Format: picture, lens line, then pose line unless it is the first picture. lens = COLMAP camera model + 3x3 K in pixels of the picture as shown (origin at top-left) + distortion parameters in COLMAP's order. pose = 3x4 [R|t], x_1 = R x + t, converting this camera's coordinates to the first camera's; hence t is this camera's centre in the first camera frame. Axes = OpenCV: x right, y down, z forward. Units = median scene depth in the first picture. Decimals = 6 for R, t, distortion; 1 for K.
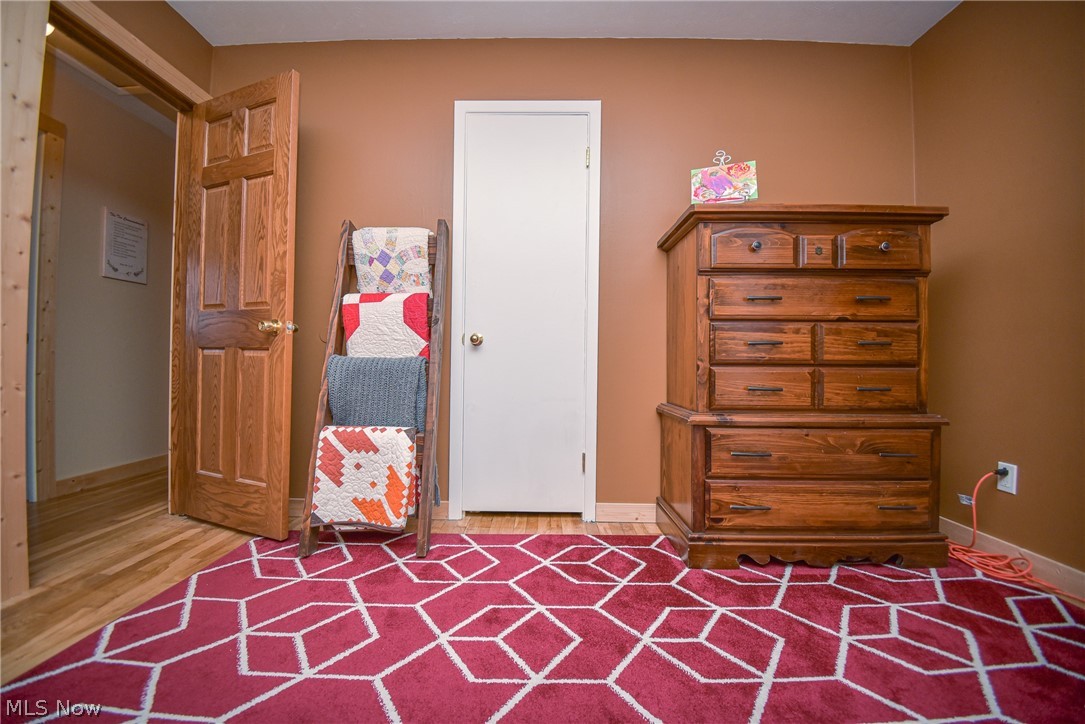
lens RADIAL K [[418.5, 0, 542.5], [0, 418.5, 362.0], [0, 0, 1]] dist [-0.000912, -0.014635]
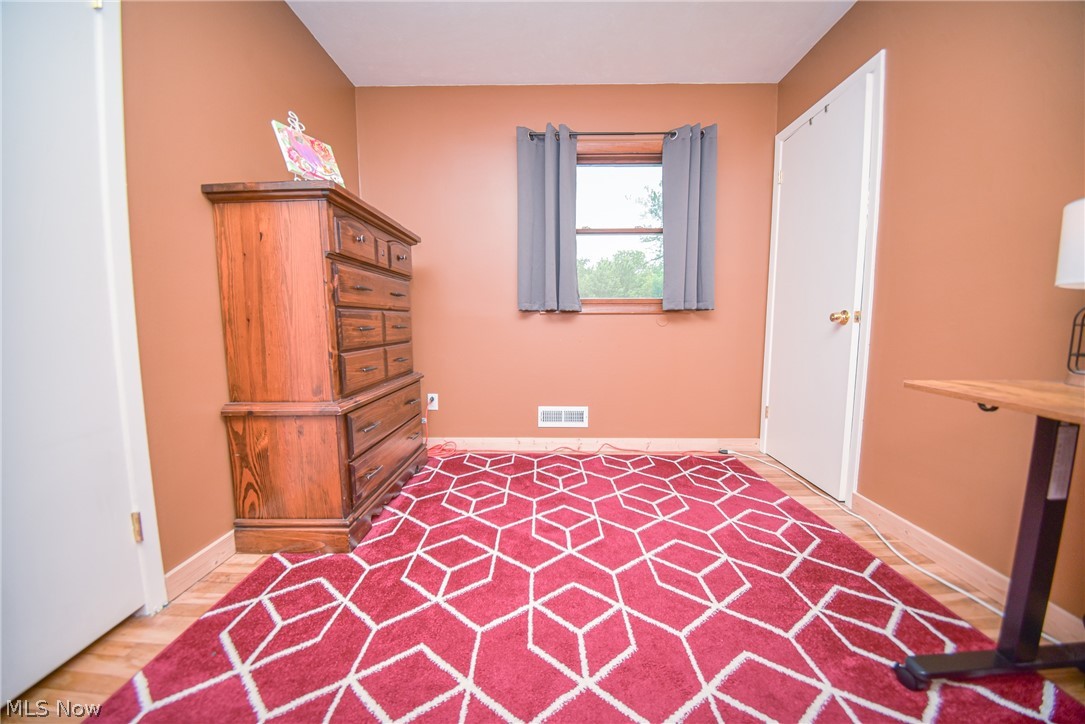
lens RADIAL K [[406.0, 0, 542.5], [0, 406.0, 362.0], [0, 0, 1]] dist [-0.002151, -0.012880]
pose [[-0.007121, -0.106781, 0.994257, -0.608551], [0.007732, 0.994247, 0.106835, -0.072733], [-0.999945, 0.008448, -0.006254, 0.558877]]
